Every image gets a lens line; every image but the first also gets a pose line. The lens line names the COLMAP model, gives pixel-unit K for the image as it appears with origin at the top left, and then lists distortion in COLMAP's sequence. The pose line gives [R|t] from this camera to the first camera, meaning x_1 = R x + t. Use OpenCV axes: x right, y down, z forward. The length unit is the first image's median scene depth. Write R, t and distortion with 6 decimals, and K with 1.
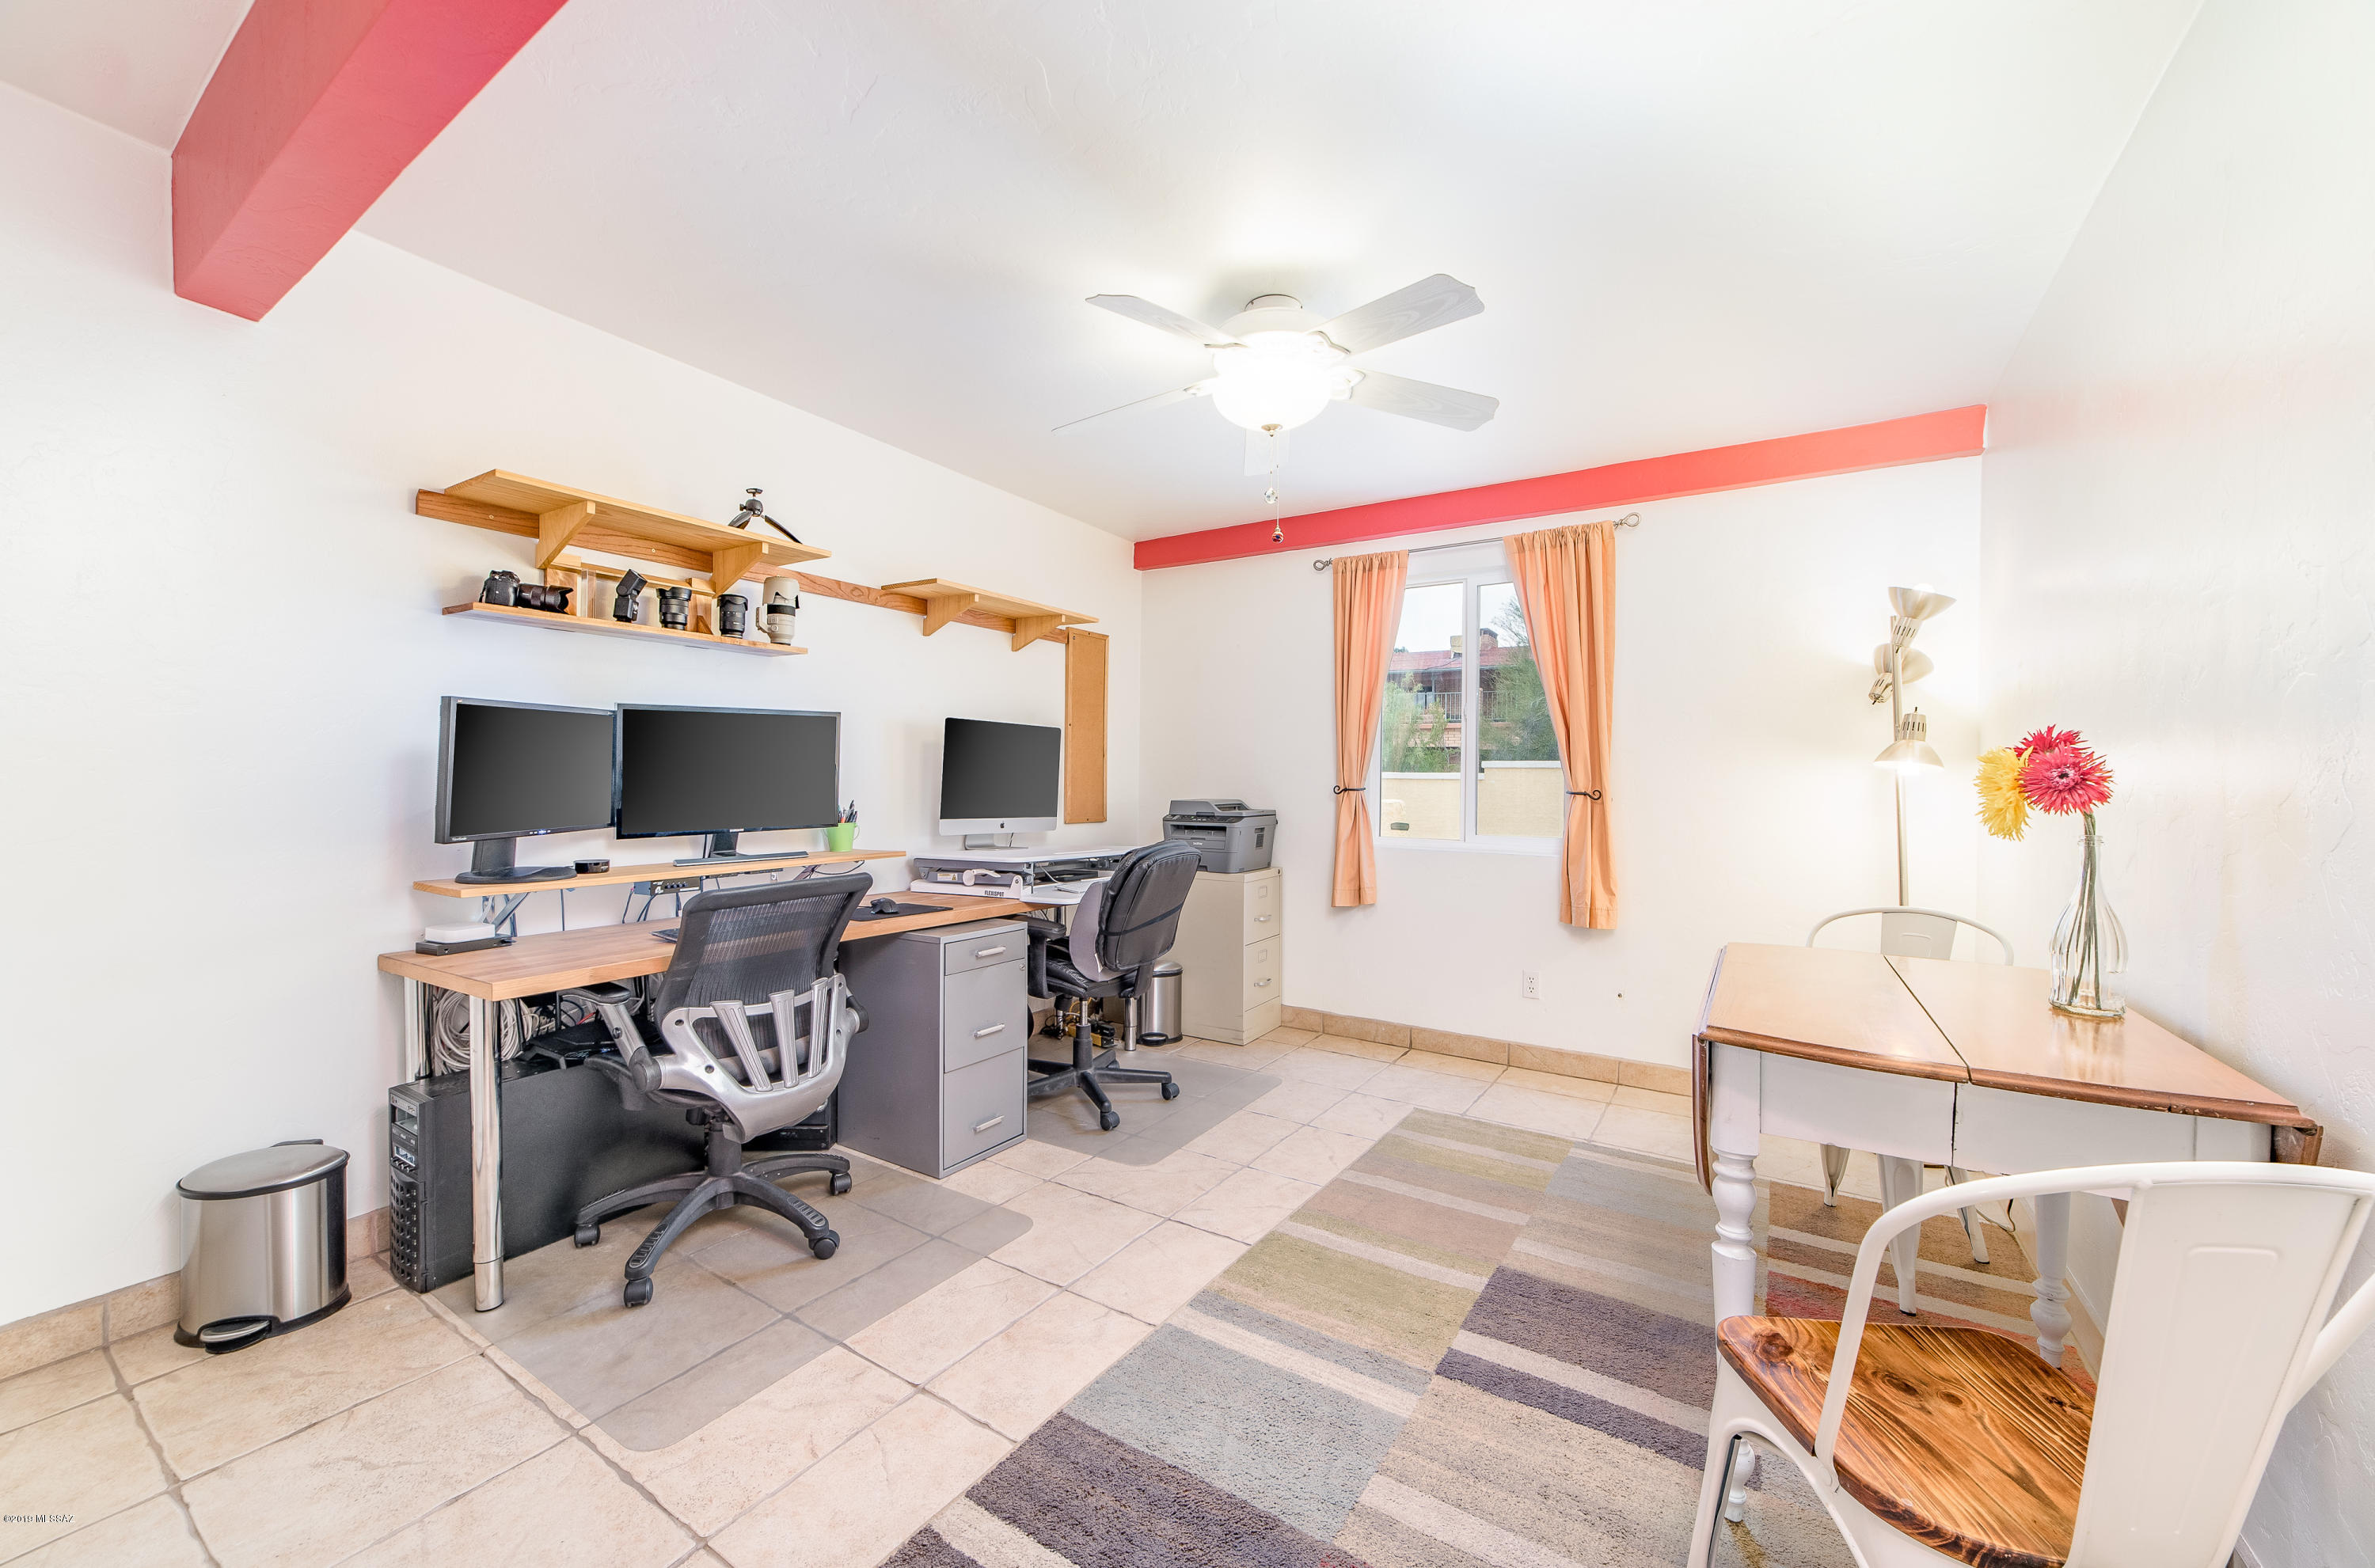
lens RADIAL K [[936.9, 0, 1185.9], [0, 936.9, 788.8], [0, 0, 1]] dist [-0.001003, -0.000059]
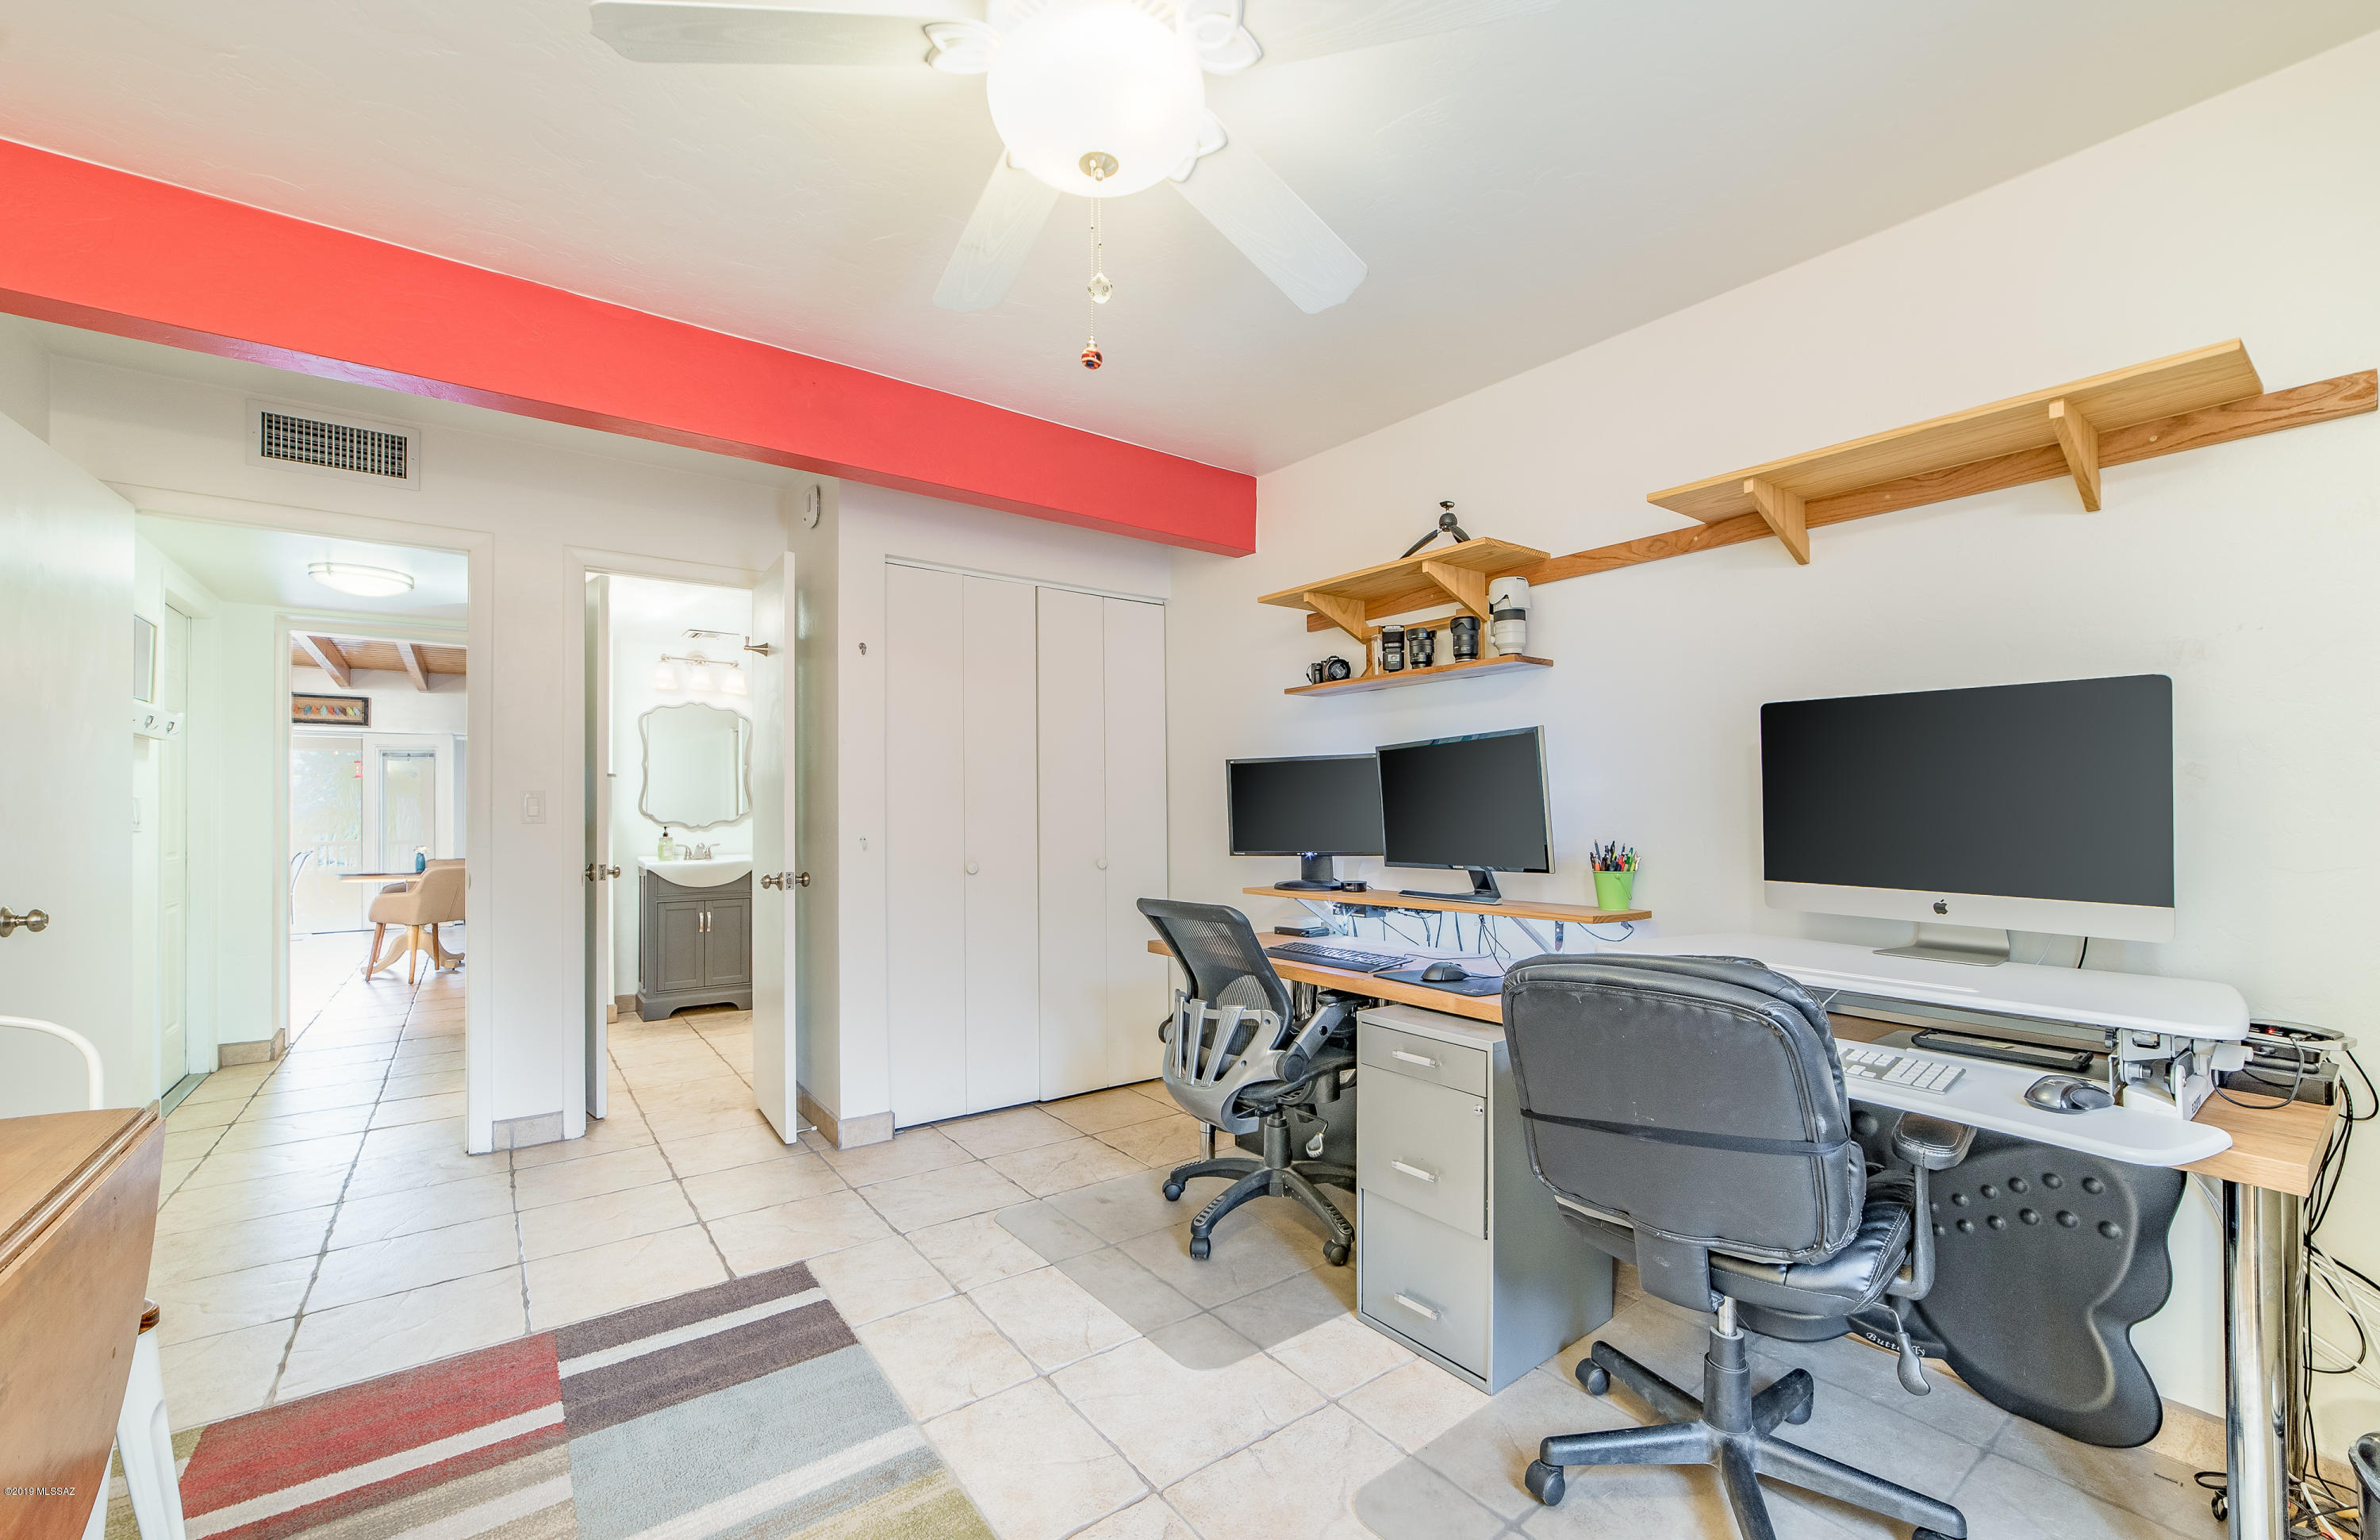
lens RADIAL K [[976.7, 0, 1188.0], [0, 976.7, 785.0], [0, 0, 1]] dist [0.002014, 0.000059]
pose [[-0.351065, -0.016817, -0.936200, 0.597787], [-0.000794, 0.999844, -0.017663, -0.022290], [0.936351, -0.005458, -0.351023, 1.209706]]
